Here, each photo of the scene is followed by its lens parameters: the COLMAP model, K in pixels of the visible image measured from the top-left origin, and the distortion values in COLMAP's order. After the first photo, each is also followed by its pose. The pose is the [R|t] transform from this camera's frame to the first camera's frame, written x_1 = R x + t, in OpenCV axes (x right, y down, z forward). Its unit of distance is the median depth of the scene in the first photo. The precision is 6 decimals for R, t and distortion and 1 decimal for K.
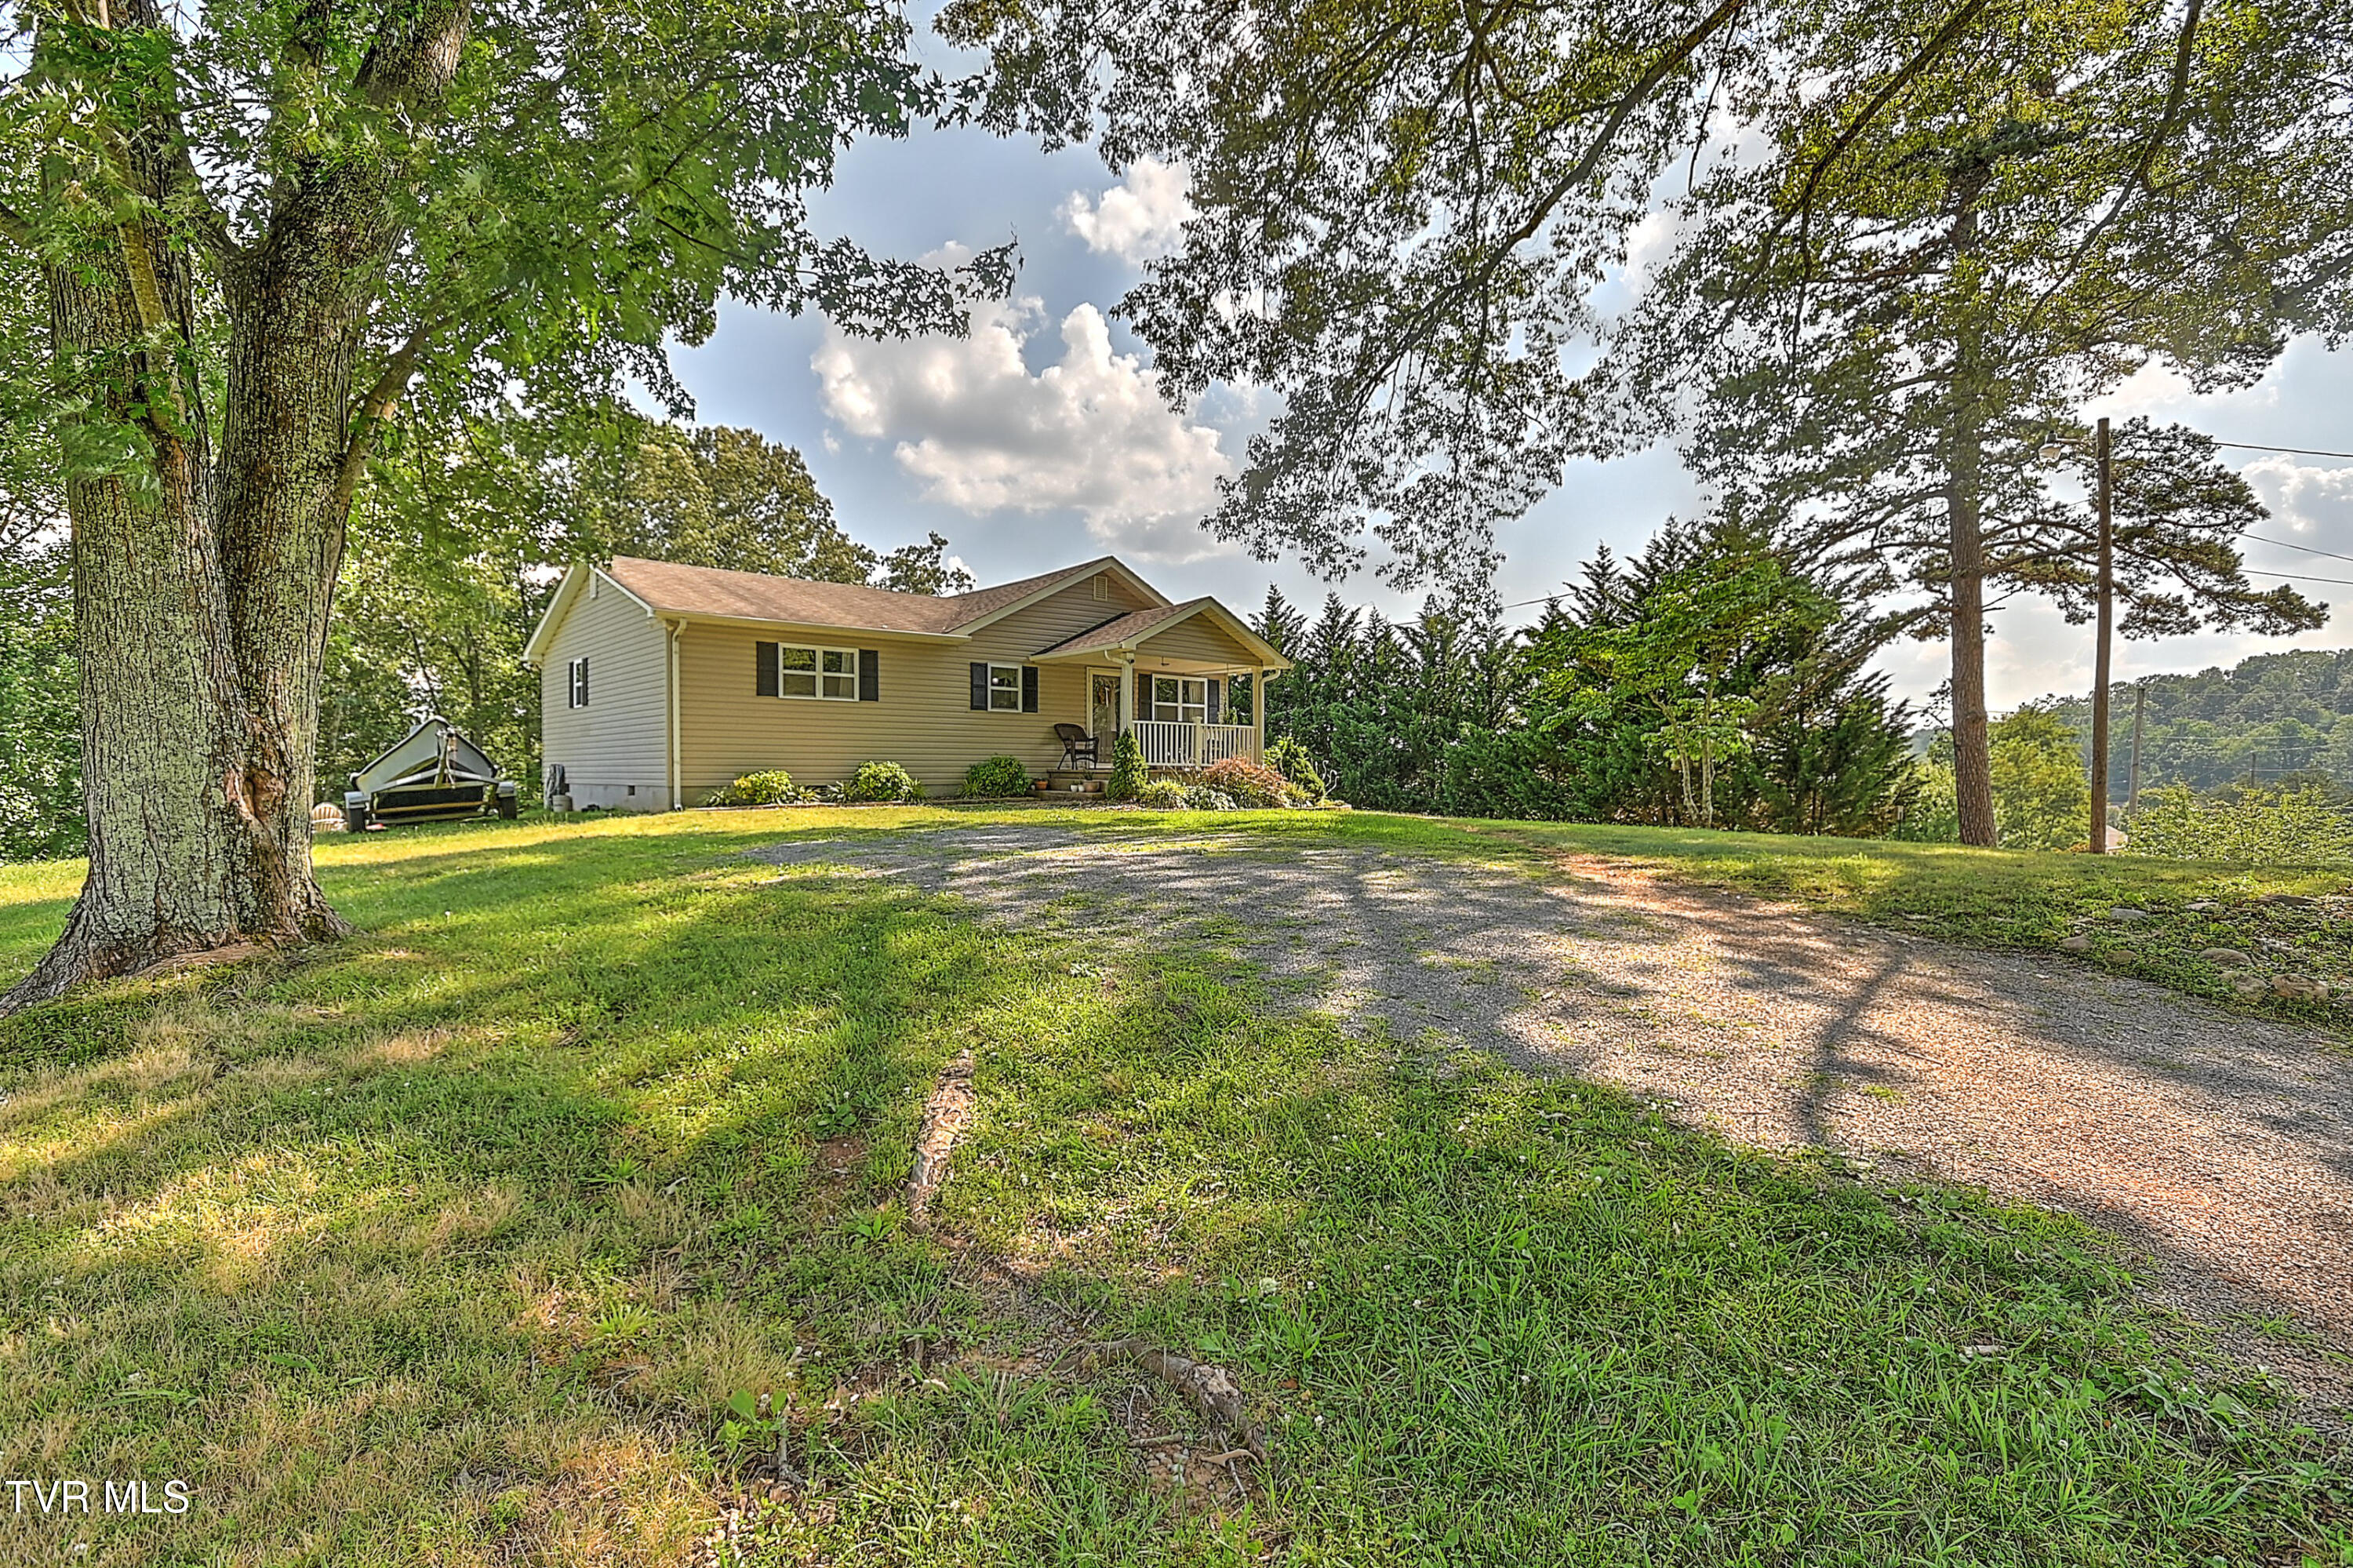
lens RADIAL K [[1158.4, 0, 1194.3], [0, 1158.4, 778.8], [0, 0, 1]] dist [0.027245, -0.001897]
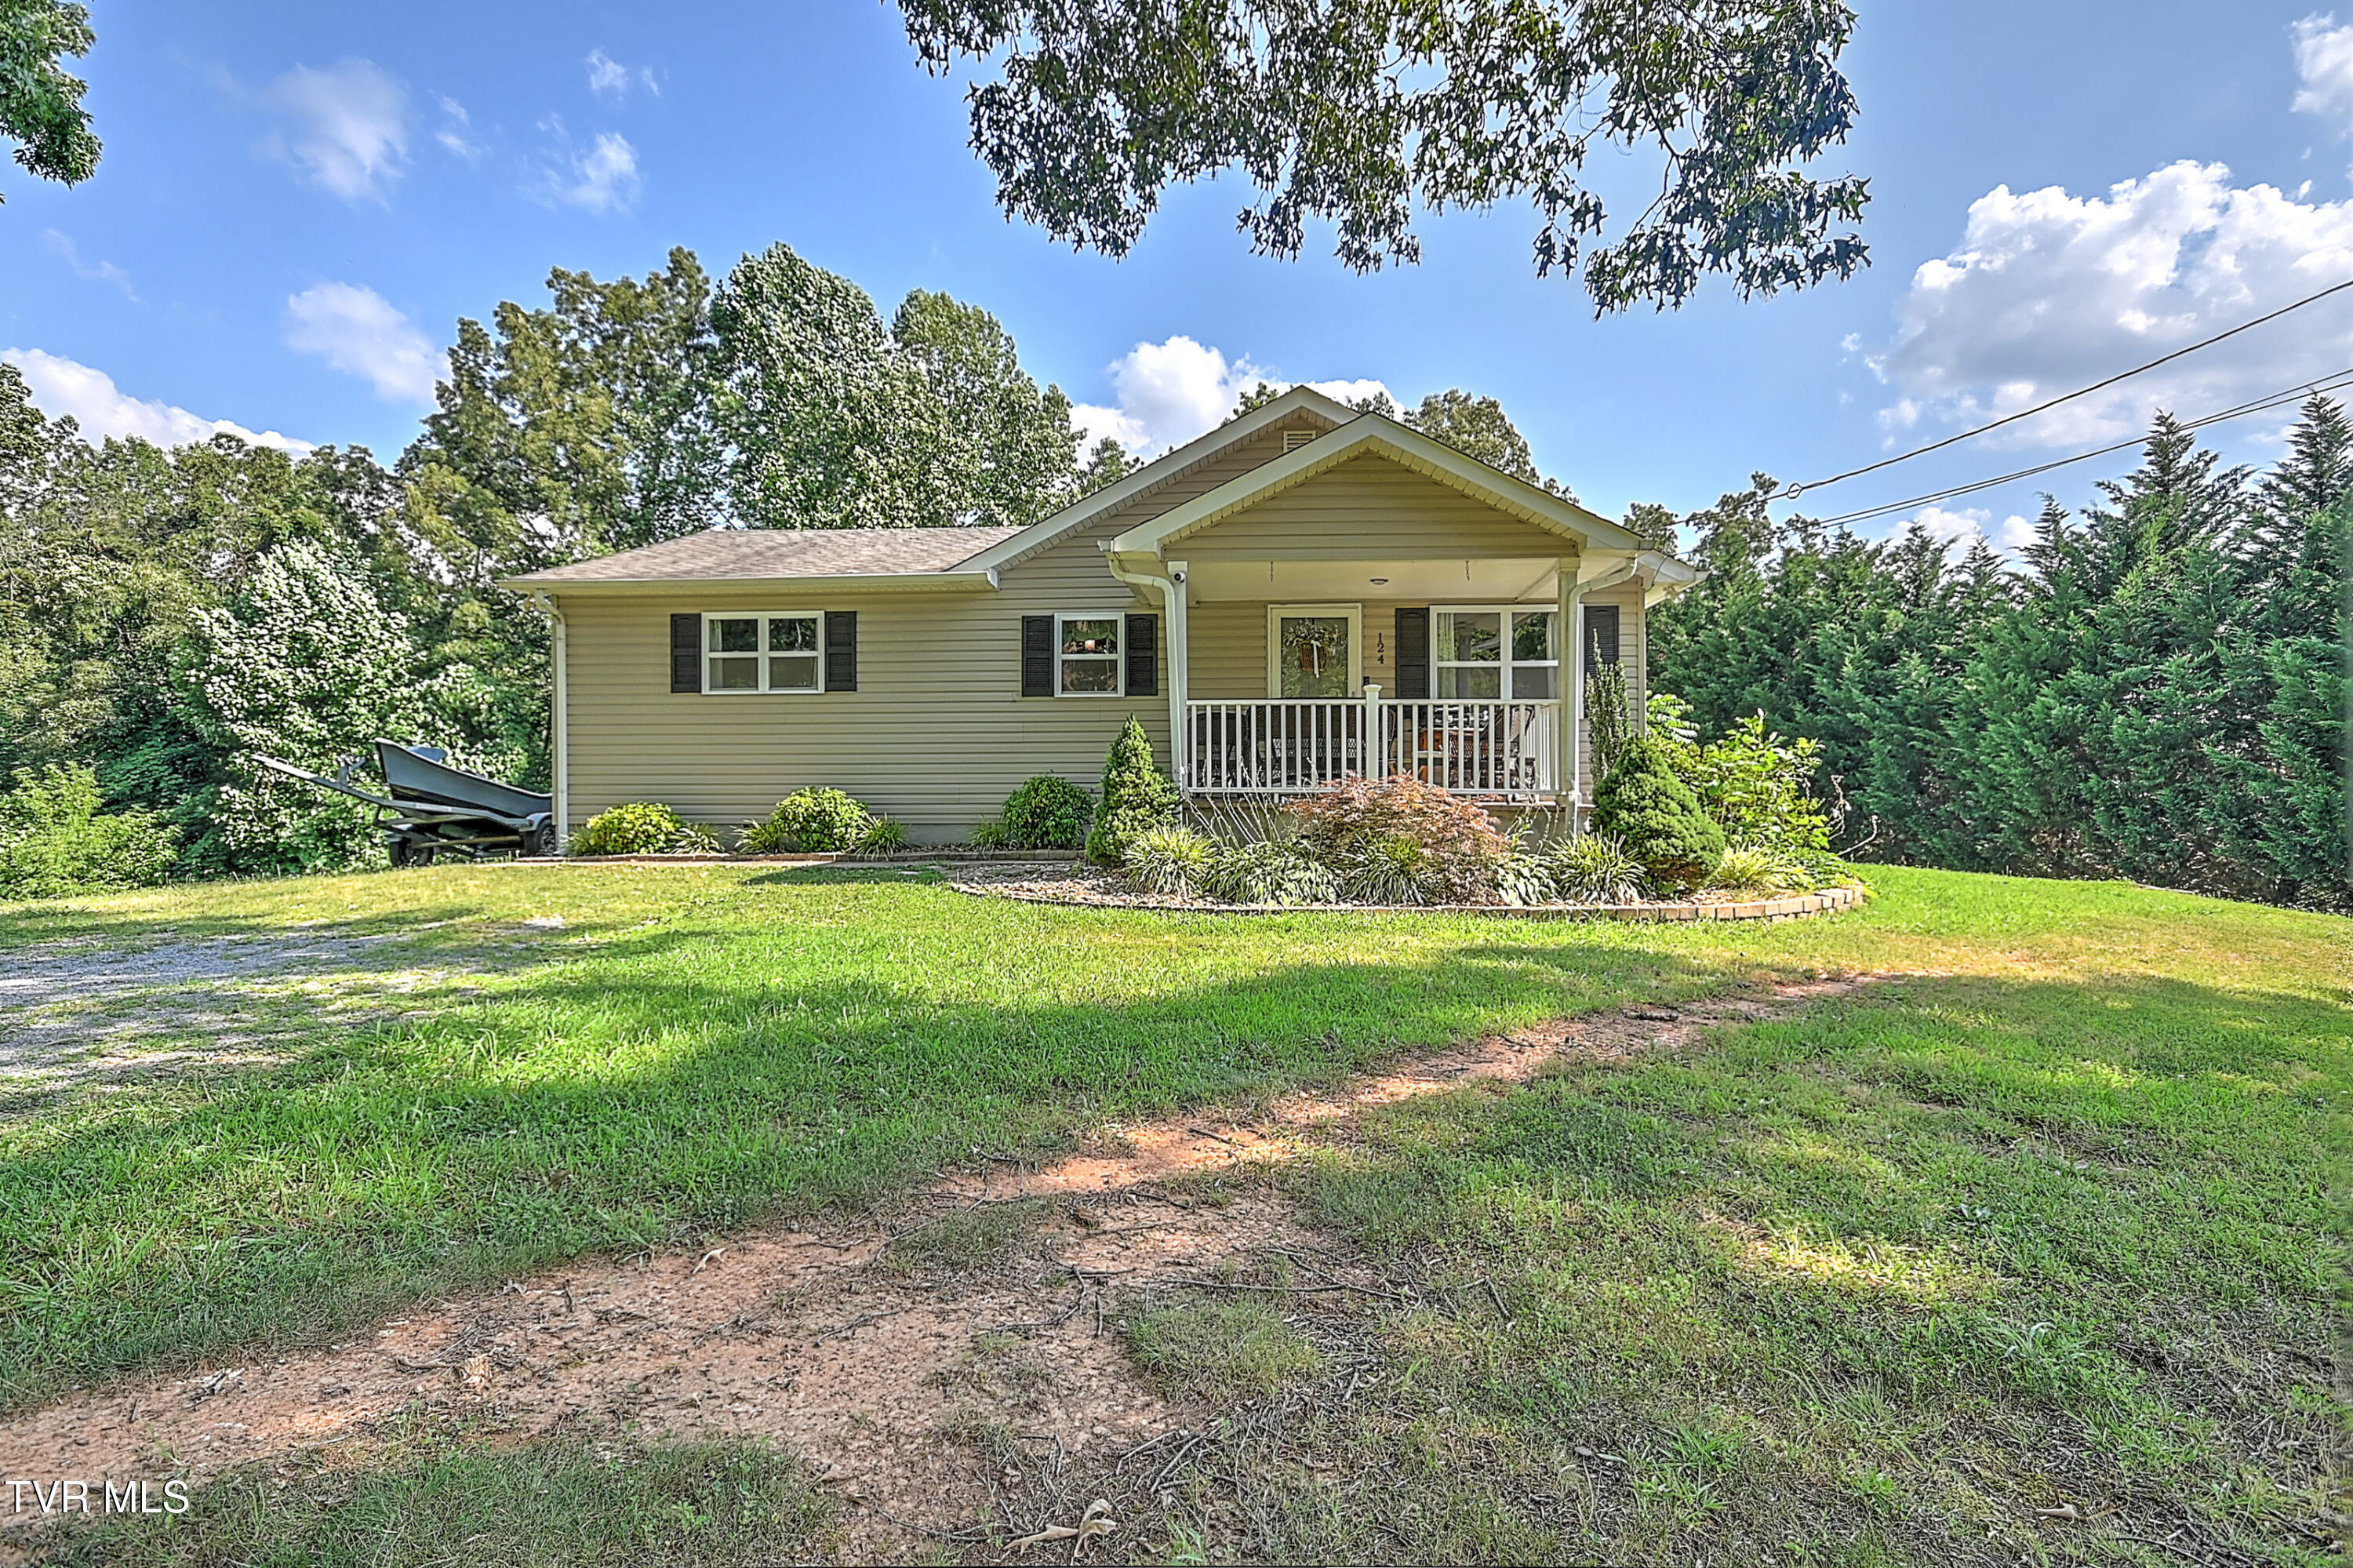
lens RADIAL K [[1235.2, 0, 1106.0], [0, 1235.2, 782.2], [0, 0, 1]] dist [0.030862, 0.001046]
pose [[0.685402, -0.003366, -0.728157, 0.307355], [0.000685, 0.999992, -0.003978, -0.014660], [0.728164, 0.002228, 0.685399, 0.637107]]
